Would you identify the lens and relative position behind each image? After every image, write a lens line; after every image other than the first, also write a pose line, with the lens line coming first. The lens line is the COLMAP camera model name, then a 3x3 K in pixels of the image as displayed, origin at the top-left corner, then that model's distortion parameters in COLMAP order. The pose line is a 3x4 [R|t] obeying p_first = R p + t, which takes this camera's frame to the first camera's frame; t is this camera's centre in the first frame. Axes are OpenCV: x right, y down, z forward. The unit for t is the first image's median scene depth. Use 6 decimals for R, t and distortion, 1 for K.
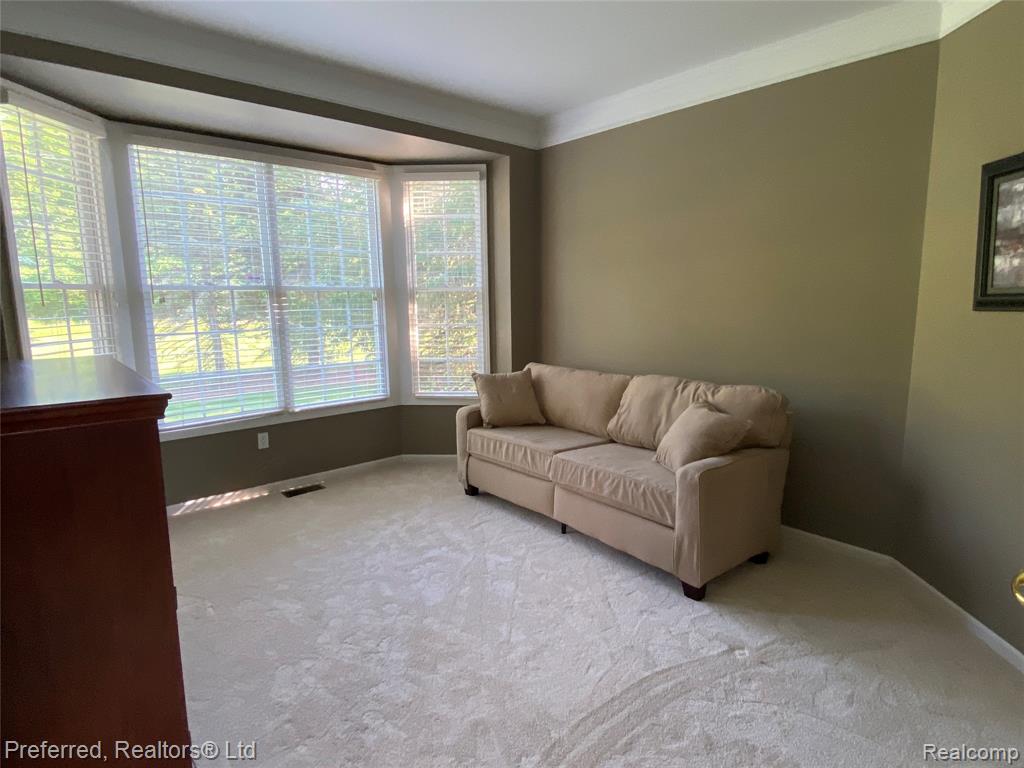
lens RADIAL K [[554.8, 0, 512.0], [0, 554.8, 384.0], [0, 0, 1]] dist [0.002572, -0.000615]
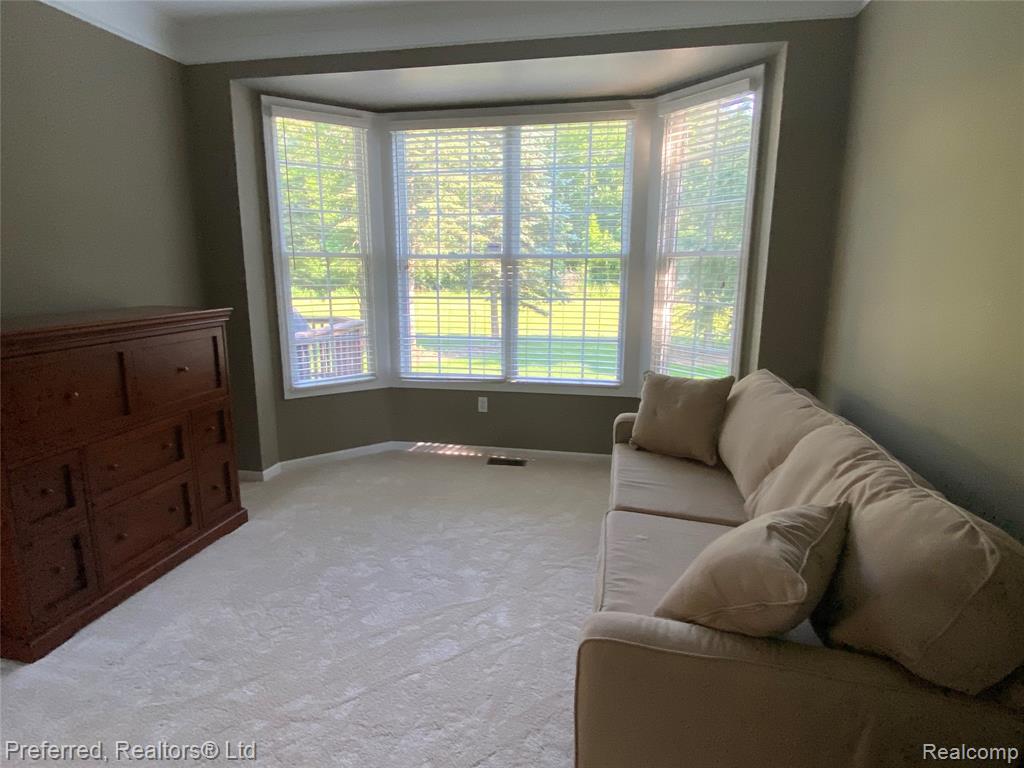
lens RADIAL K [[554.8, 0, 512.0], [0, 554.8, 384.0], [0, 0, 1]] dist [0.002572, -0.000615]
pose [[0.607357, 0.170890, -0.775831, 0.389419], [-0.130332, 0.984792, 0.114888, -0.062672], [0.783665, 0.031337, 0.620393, 0.407572]]
